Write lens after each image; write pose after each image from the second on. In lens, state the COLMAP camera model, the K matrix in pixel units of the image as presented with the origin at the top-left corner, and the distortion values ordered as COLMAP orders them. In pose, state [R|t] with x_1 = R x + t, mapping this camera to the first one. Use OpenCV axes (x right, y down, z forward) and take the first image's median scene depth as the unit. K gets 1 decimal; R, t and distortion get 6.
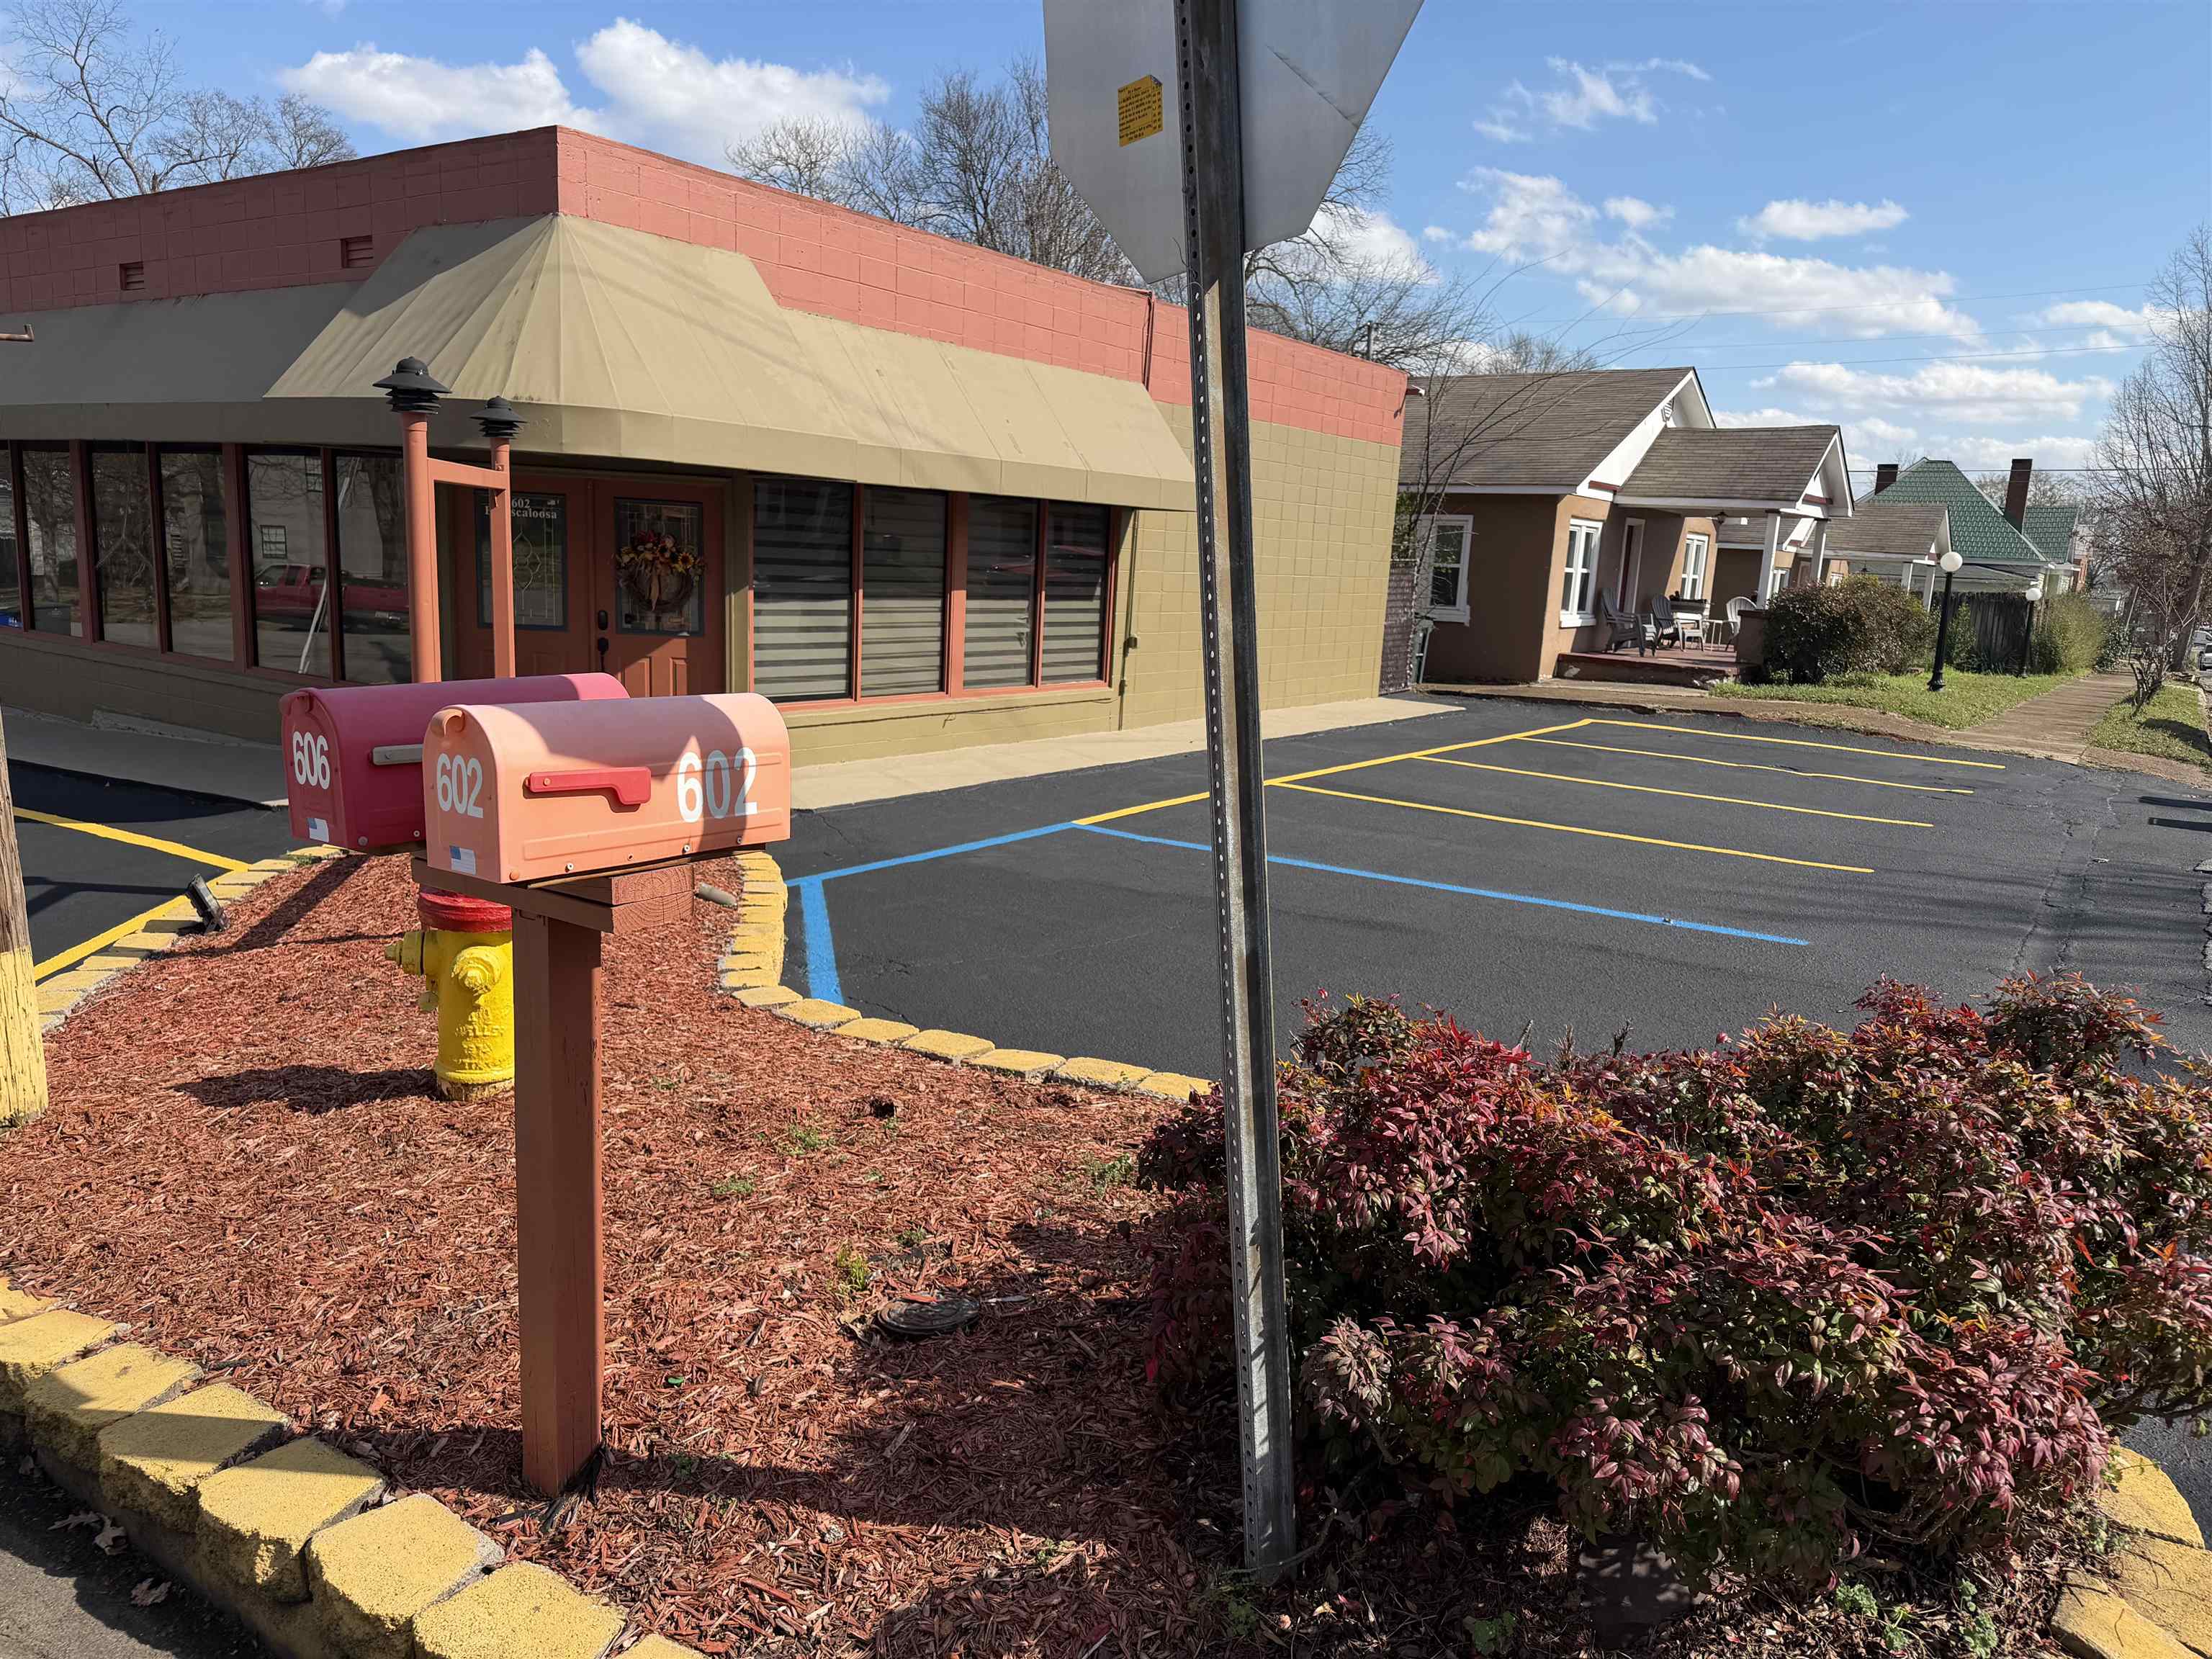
lens RADIAL K [[1615.0, 0, 1124.9], [0, 1615.0, 856.0], [0, 0, 1]] dist [0.118089, -0.141419]
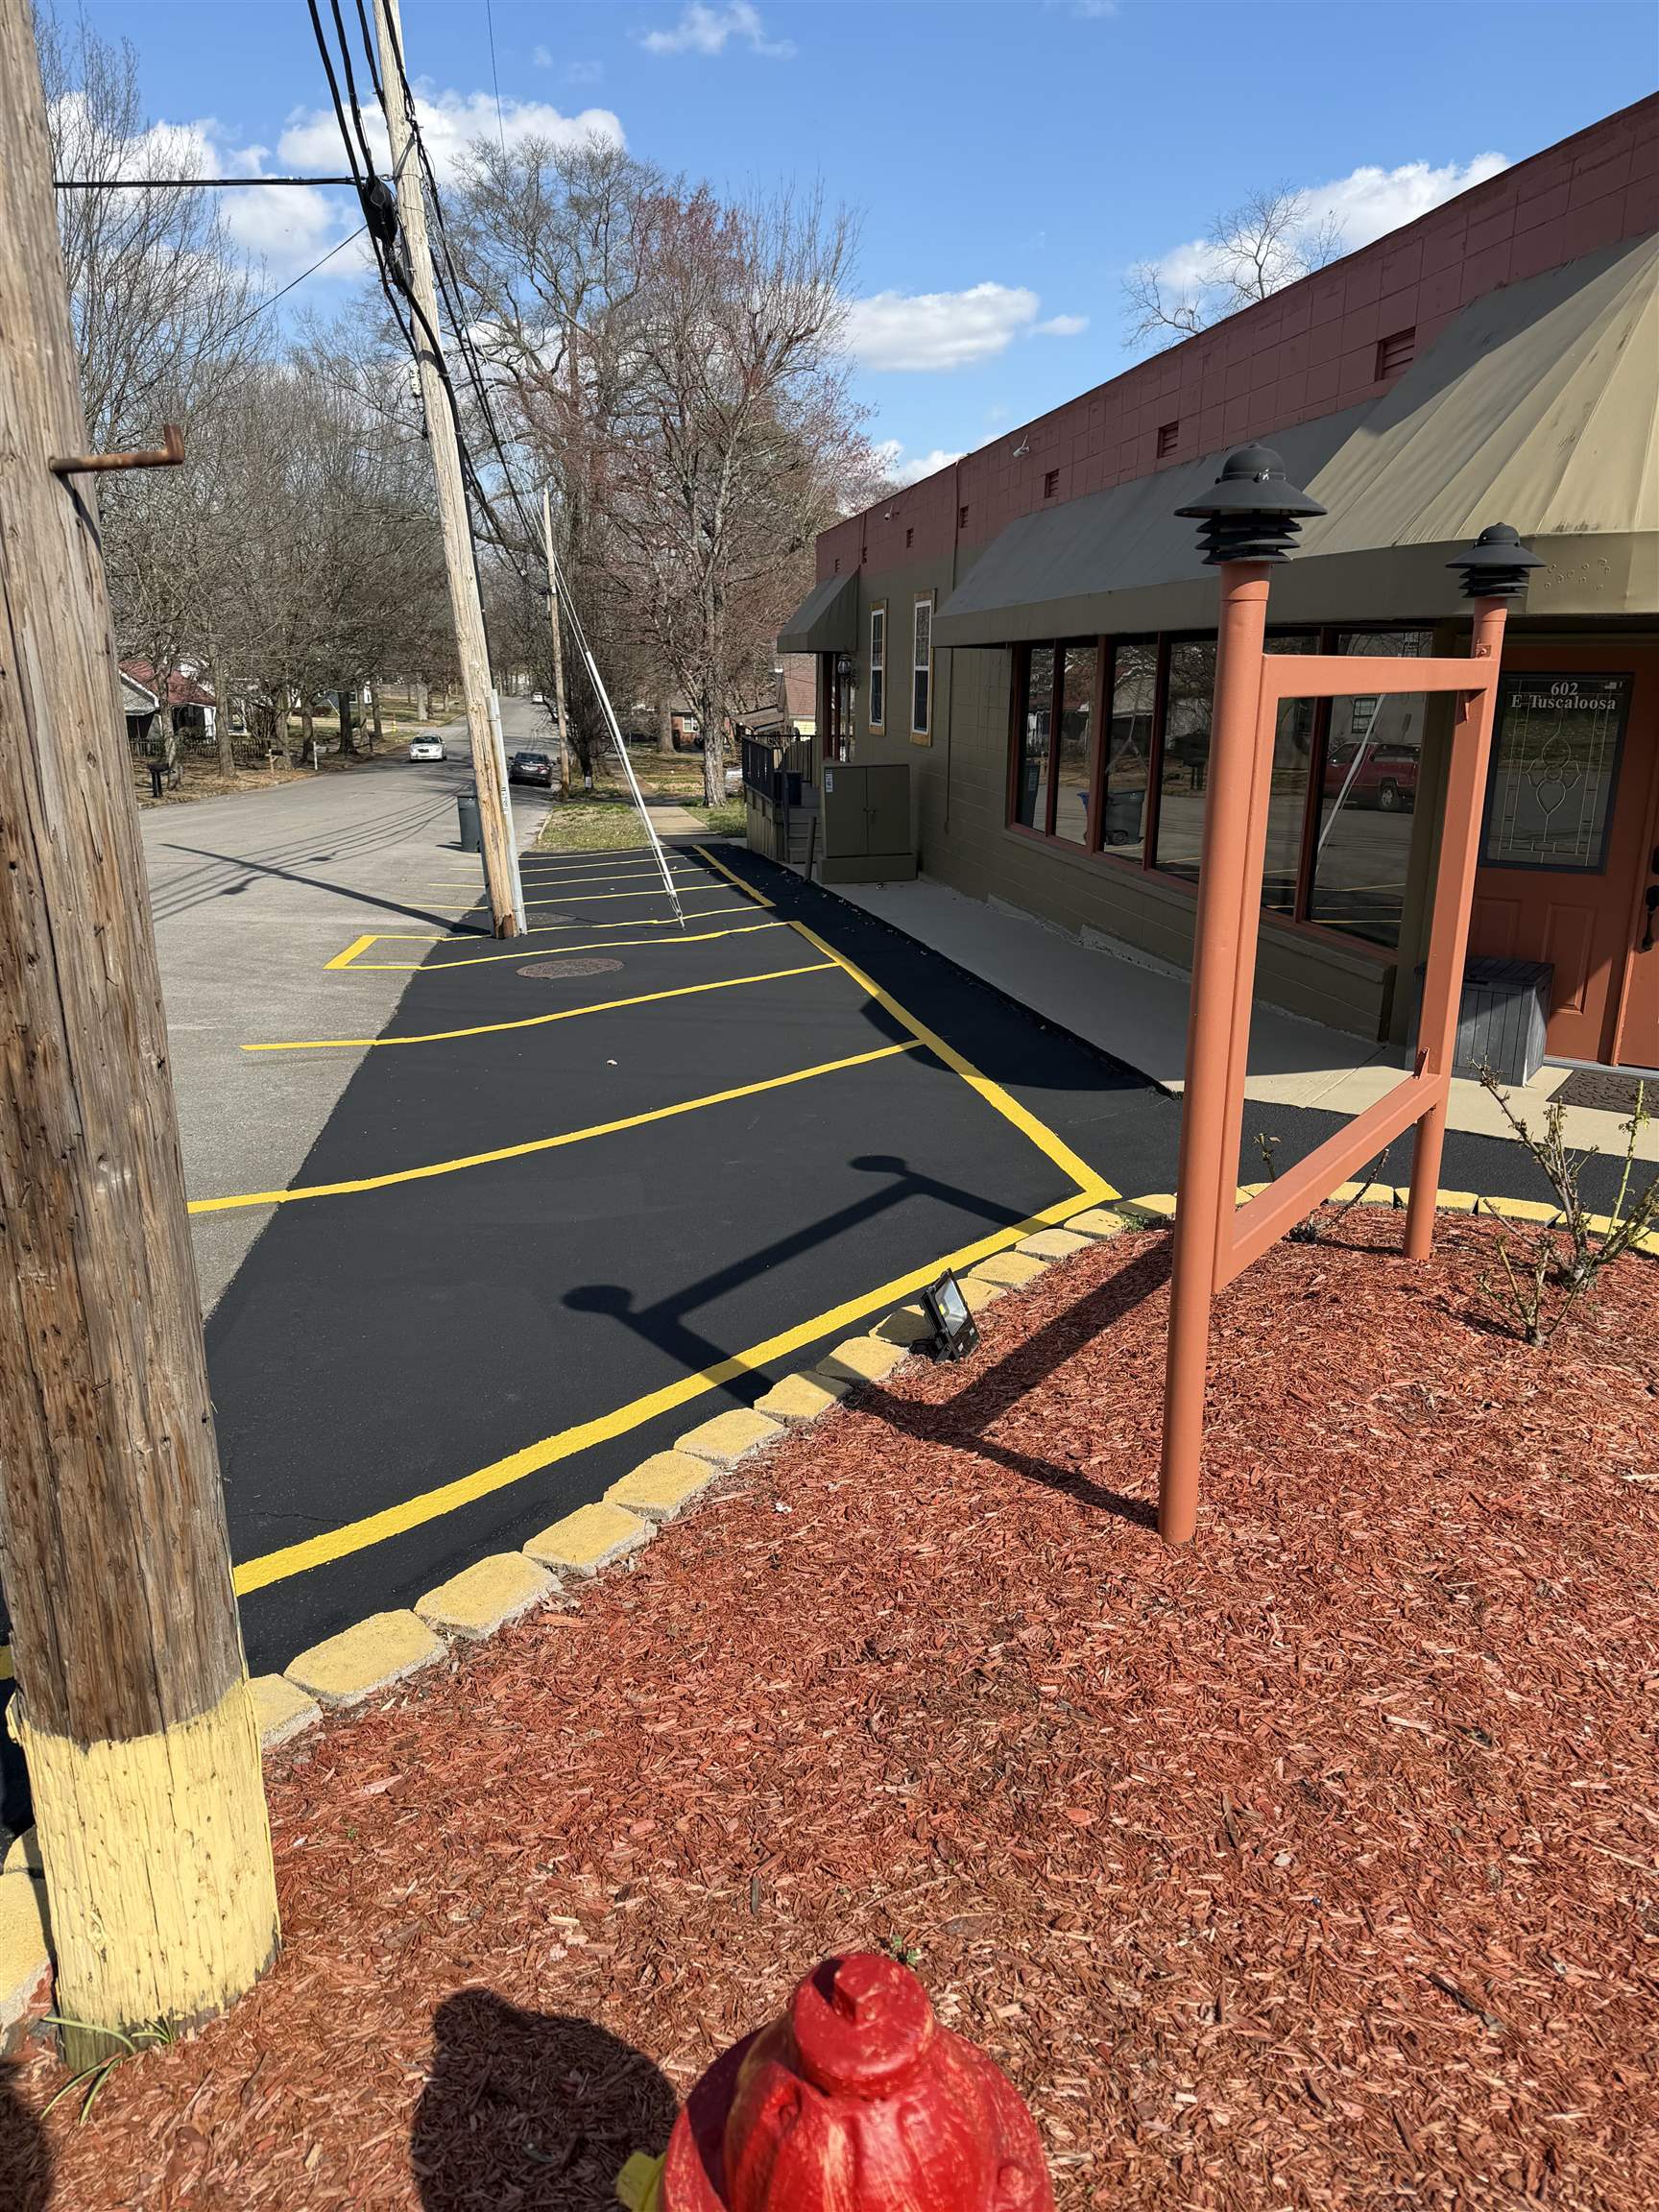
lens RADIAL K [[1619.7, 0, 829.5], [0, 1619.7, 1106.0], [0, 0, 1]] dist [0.086366, -0.072027]
pose [[0.707019, 0.149500, -0.691212, -0.065331], [-0.115498, 0.988687, 0.095701, -0.058754], [0.697699, 0.012171, 0.716288, 0.235185]]
